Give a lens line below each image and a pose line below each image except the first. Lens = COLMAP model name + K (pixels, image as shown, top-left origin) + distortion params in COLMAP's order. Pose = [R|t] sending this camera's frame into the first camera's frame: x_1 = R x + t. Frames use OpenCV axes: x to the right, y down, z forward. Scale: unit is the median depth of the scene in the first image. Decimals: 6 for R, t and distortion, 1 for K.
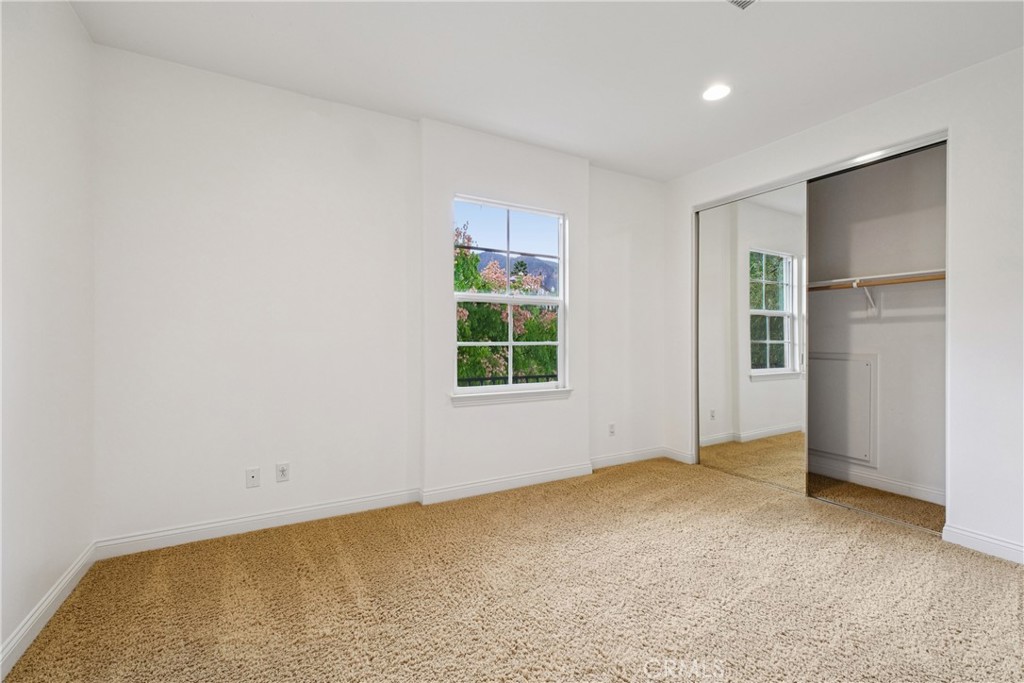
lens RADIAL K [[436.5, 0, 512.0], [0, 436.5, 341.5], [0, 0, 1]] dist [-0.000013, 0.000030]
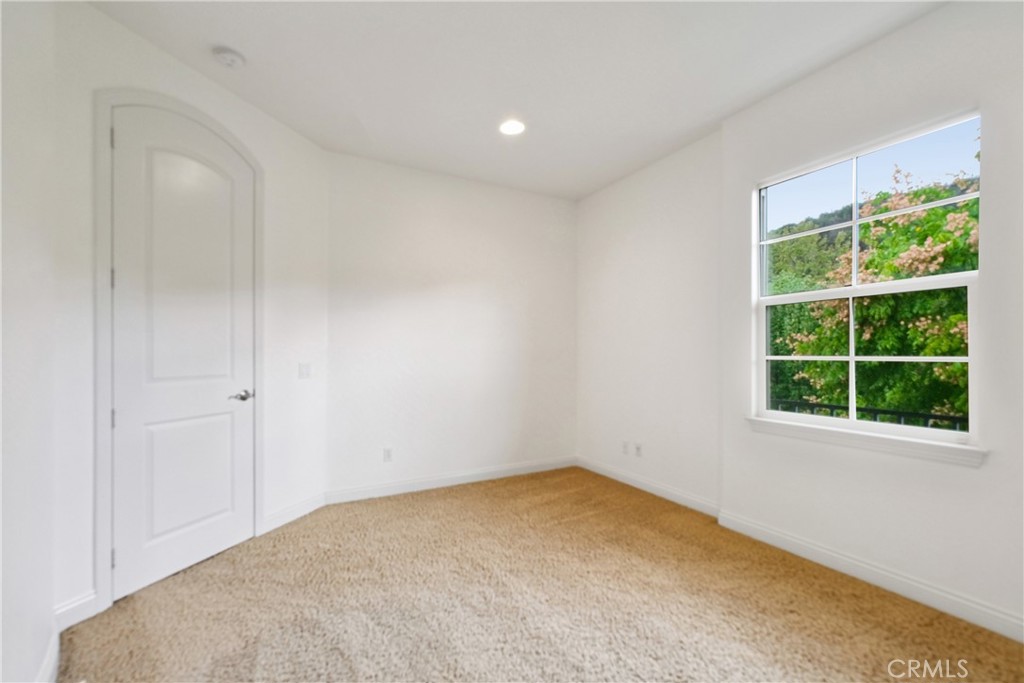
lens RADIAL K [[436.5, 0, 512.0], [0, 436.5, 341.5], [0, 0, 1]] dist [-0.000013, 0.000030]
pose [[-0.007505, -0.029710, -0.999530, 0.730534], [-0.014312, 0.999459, -0.029600, 0.006814], [0.999869, 0.014083, -0.007926, 0.518755]]
